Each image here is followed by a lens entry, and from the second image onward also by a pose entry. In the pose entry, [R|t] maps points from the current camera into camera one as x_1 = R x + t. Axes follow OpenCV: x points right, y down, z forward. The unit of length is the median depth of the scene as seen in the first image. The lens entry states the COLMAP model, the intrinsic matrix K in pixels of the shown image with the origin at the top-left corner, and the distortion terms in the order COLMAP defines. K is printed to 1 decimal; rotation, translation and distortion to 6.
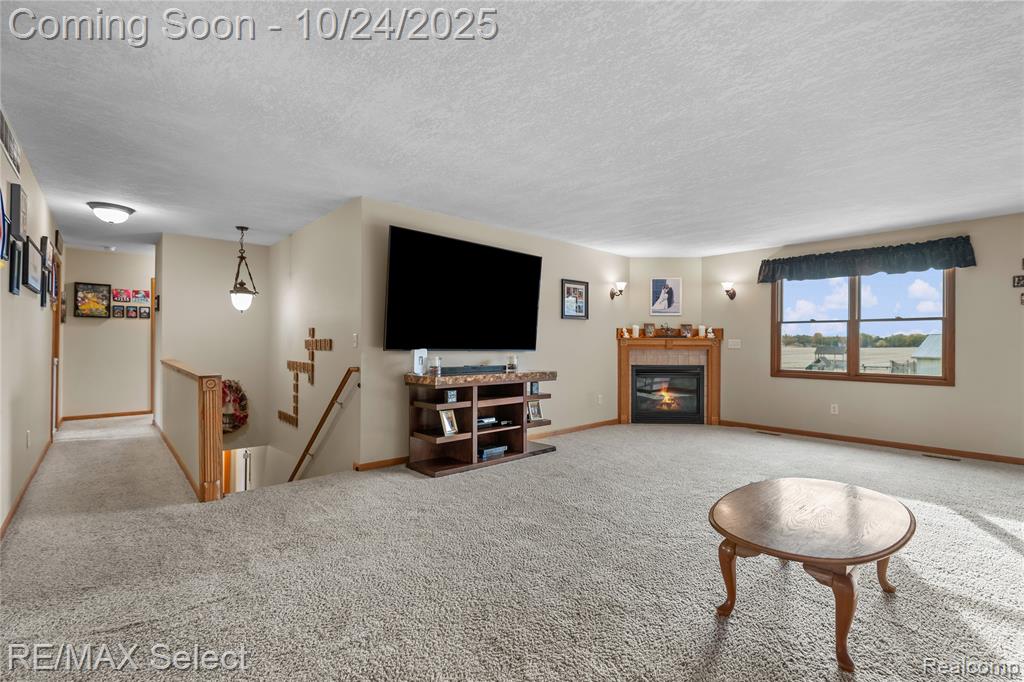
lens RADIAL K [[463.3, 0, 514.3], [0, 463.3, 340.5], [0, 0, 1]] dist [0.002738, 0.000316]
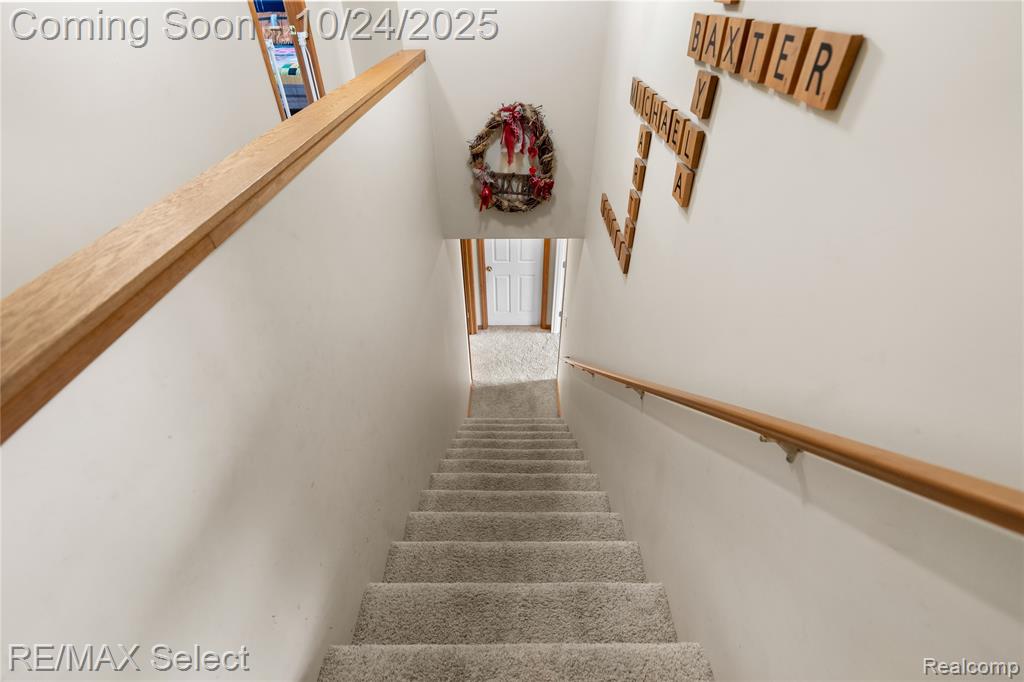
lens RADIAL K [[463.3, 0, 517.1], [0, 463.3, 341.5], [0, 0, 1]] dist [0.002738, 0.000316]
pose [[0.753111, 0.405883, -0.517767, -0.338650], [-0.004065, 0.789863, 0.613270, -0.015640], [0.657881, -0.459756, 0.596505, 0.739230]]
